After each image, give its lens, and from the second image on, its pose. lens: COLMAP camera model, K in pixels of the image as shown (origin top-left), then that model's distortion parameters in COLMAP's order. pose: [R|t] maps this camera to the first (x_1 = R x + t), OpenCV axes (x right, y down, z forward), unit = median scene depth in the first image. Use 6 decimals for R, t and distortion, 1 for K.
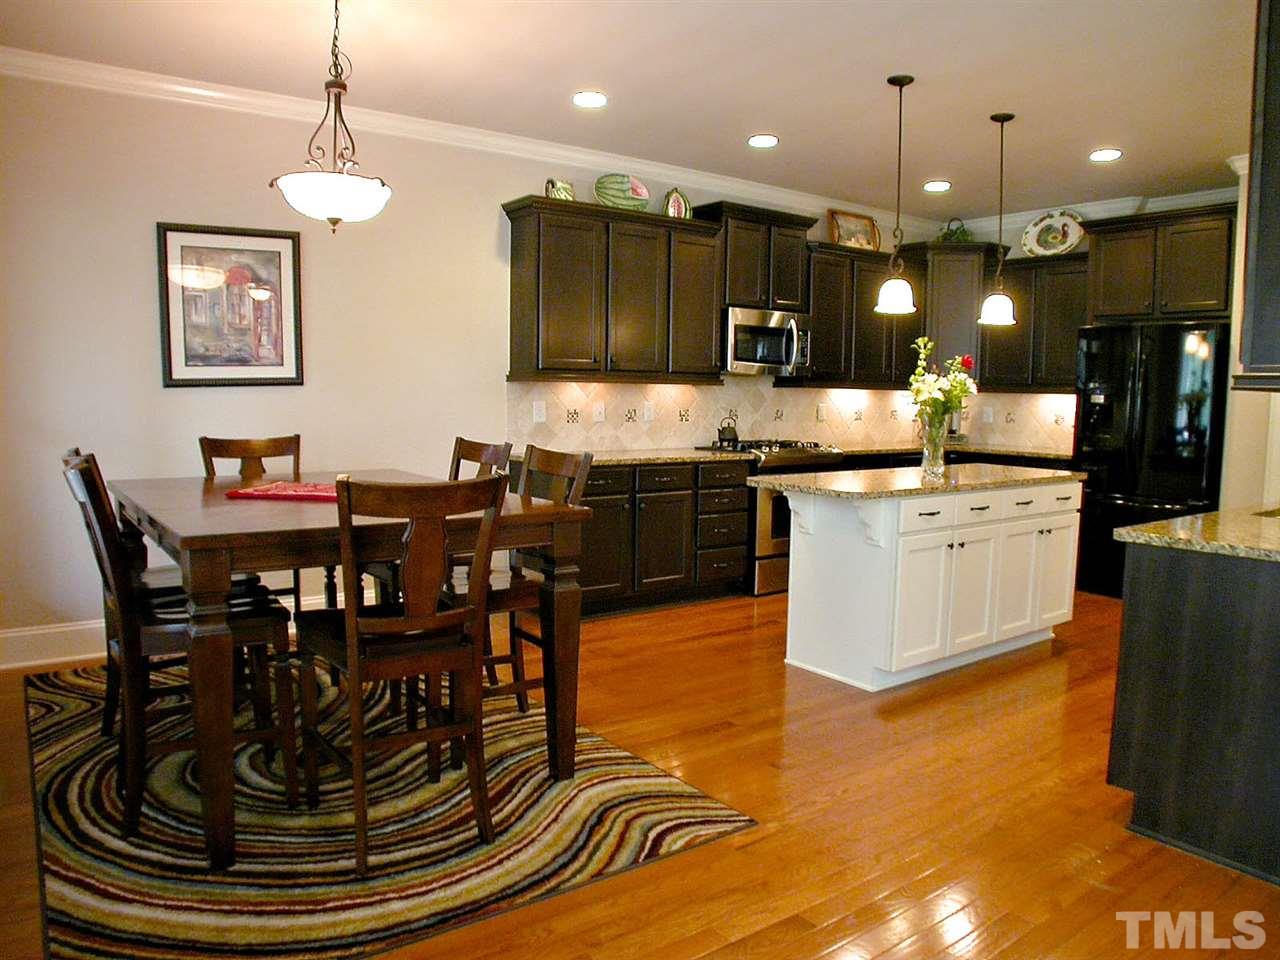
lens RADIAL K [[909.2, 0, 650.7], [0, 909.2, 484.0], [0, 0, 1]] dist [-0.140509, 0.069450]
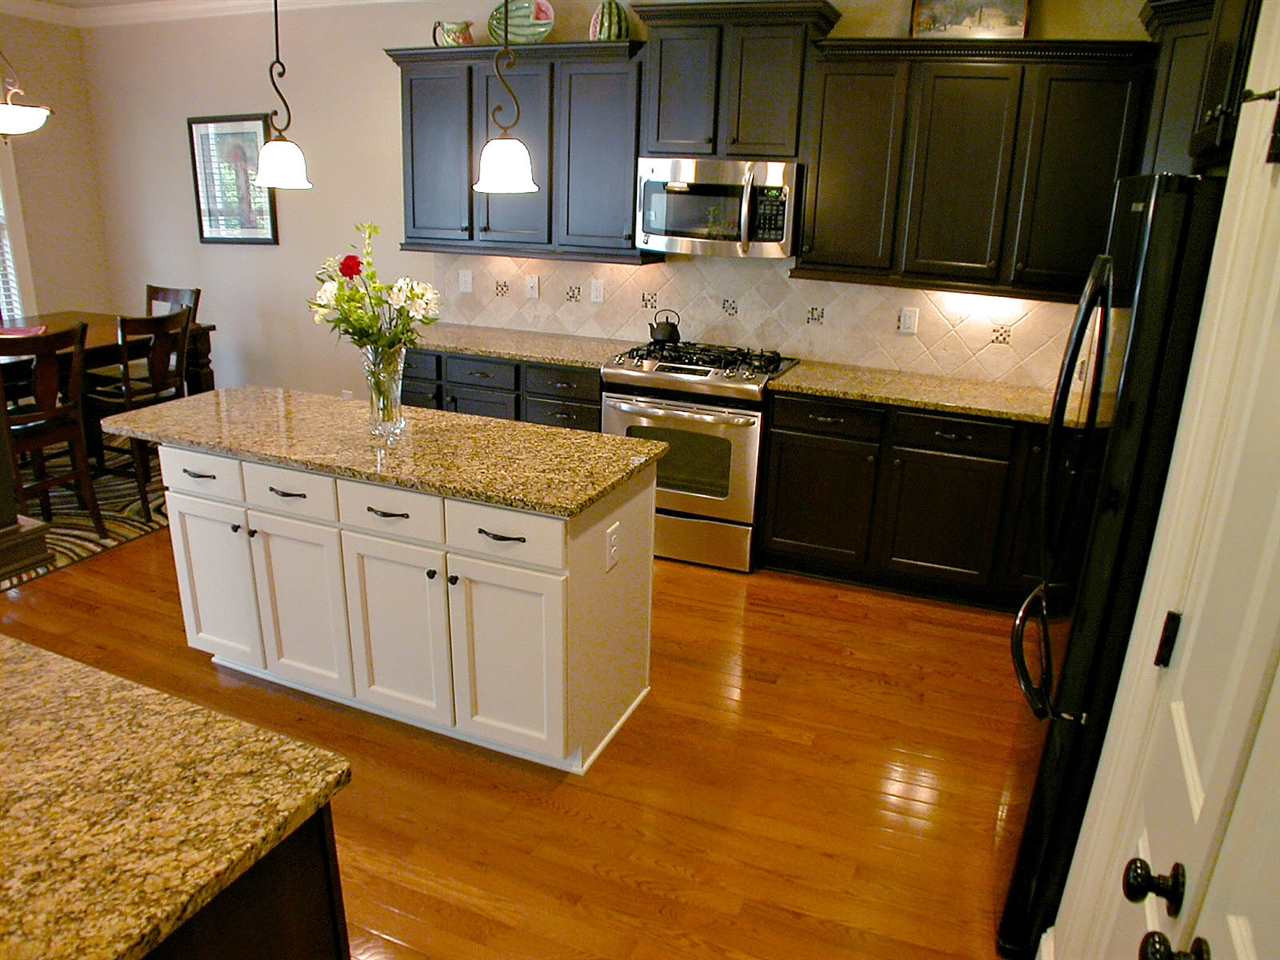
lens RADIAL K [[909.2, 0, 650.7], [0, 909.2, 484.0], [0, 0, 1]] dist [-0.140509, 0.069450]
pose [[0.528043, 0.279835, -0.801787, 0.931407], [-0.112141, 0.958857, 0.260801, -0.169016], [0.841781, -0.047801, 0.537699, 0.771882]]
